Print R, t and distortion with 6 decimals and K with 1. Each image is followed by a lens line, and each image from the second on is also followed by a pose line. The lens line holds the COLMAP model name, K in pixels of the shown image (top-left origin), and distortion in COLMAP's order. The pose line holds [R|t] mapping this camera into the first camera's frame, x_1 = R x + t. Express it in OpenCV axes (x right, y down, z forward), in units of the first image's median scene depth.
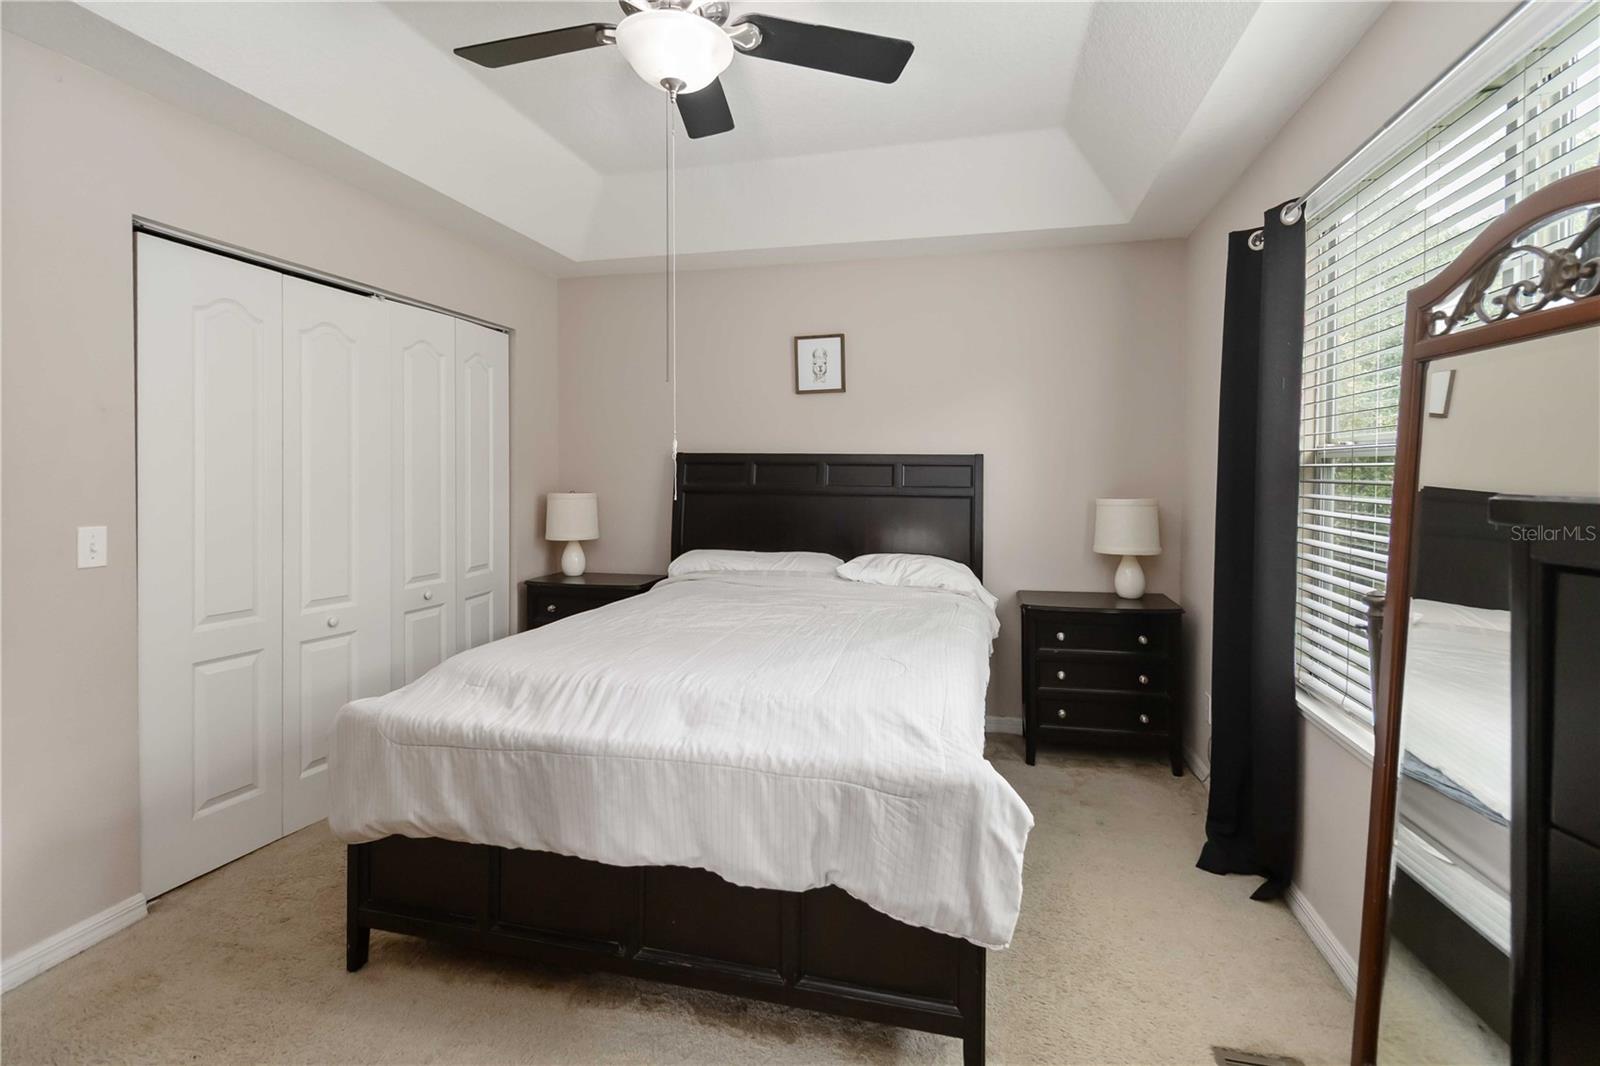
lens RADIAL K [[745.4, 0, 798.6], [0, 745.4, 489.4], [0, 0, 1]] dist [0.000804, 0.000208]
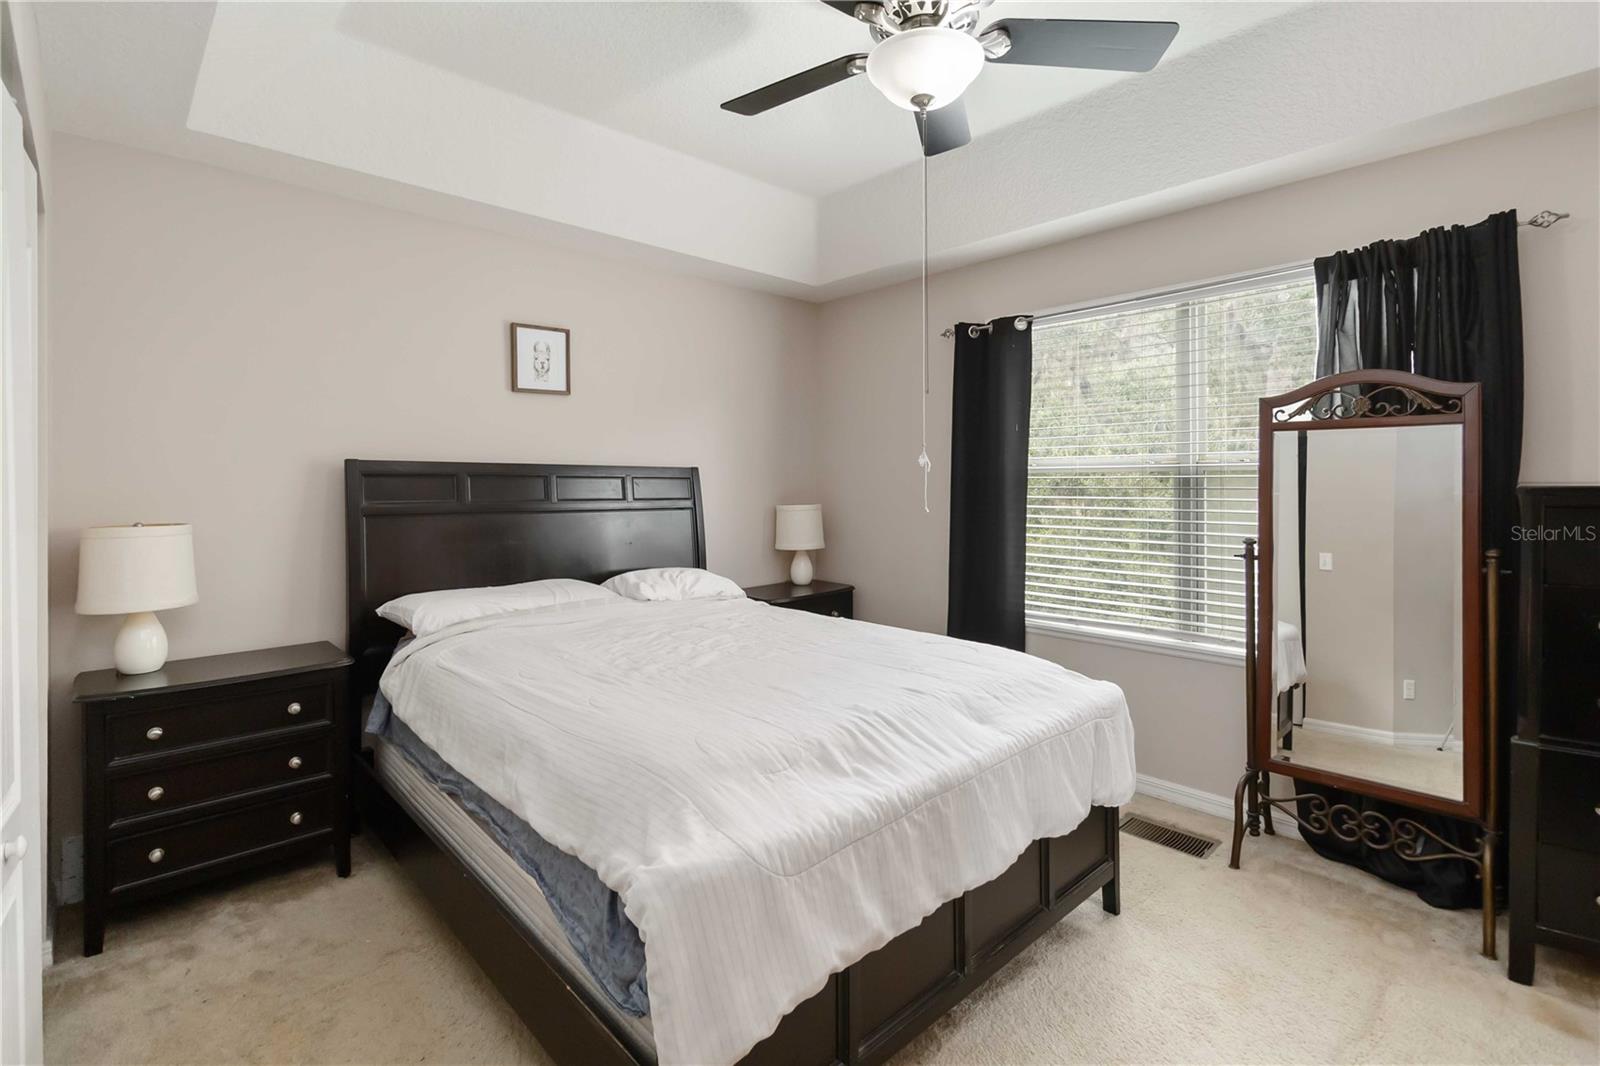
lens RADIAL K [[745.4, 0, 798.6], [0, 745.4, 489.4], [0, 0, 1]] dist [0.000804, 0.000208]
pose [[0.544624, -0.013308, 0.838575, -0.612186], [0.027029, 0.999633, -0.001690, -0.010978], [-0.838245, 0.023586, 0.544784, 0.331829]]
